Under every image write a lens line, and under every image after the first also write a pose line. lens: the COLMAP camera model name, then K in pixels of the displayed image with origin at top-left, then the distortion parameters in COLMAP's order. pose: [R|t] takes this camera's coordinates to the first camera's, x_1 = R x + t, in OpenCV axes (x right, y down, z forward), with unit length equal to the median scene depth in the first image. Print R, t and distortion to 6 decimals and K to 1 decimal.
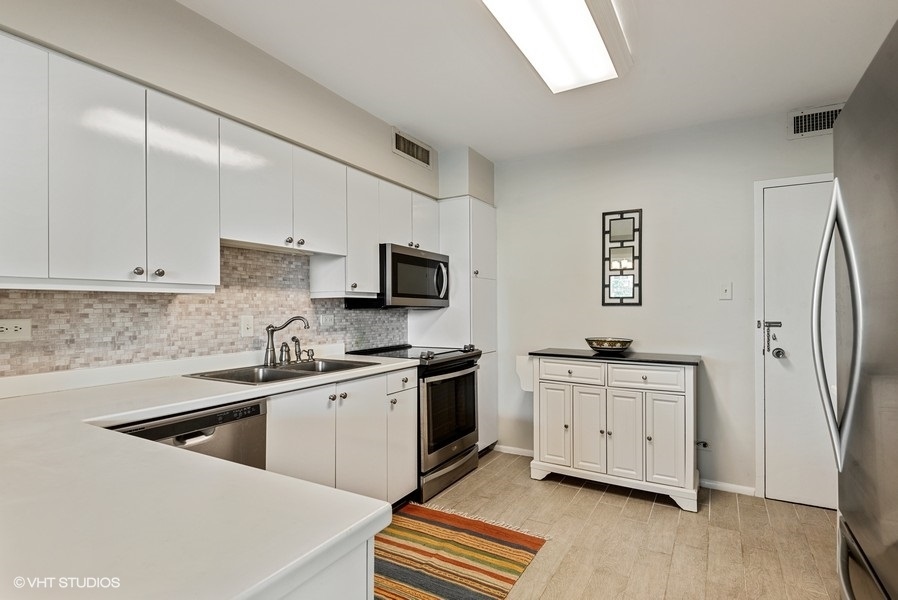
lens RADIAL K [[466.6, 0, 453.2], [0, 466.6, 301.0], [0, 0, 1]] dist [0.003107, 0.000019]
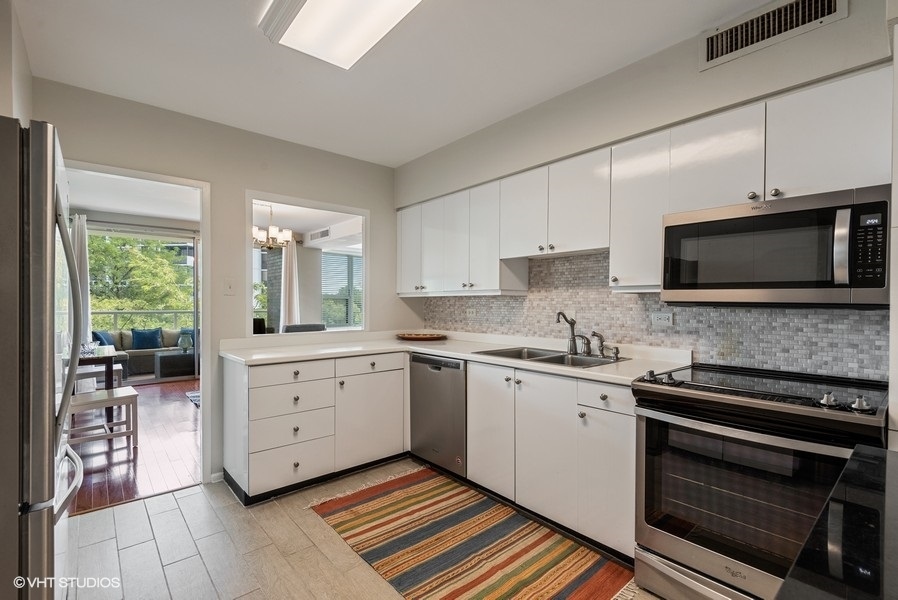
lens RADIAL K [[410.0, 0, 446.9], [0, 410.0, 304.9], [0, 0, 1]] dist [0.009751, -0.002678]
pose [[-0.347657, 0.008368, -0.937585, 0.666736], [0.012866, 0.999909, 0.004154, 0.007918], [0.937534, -0.010619, -0.347733, 1.039952]]
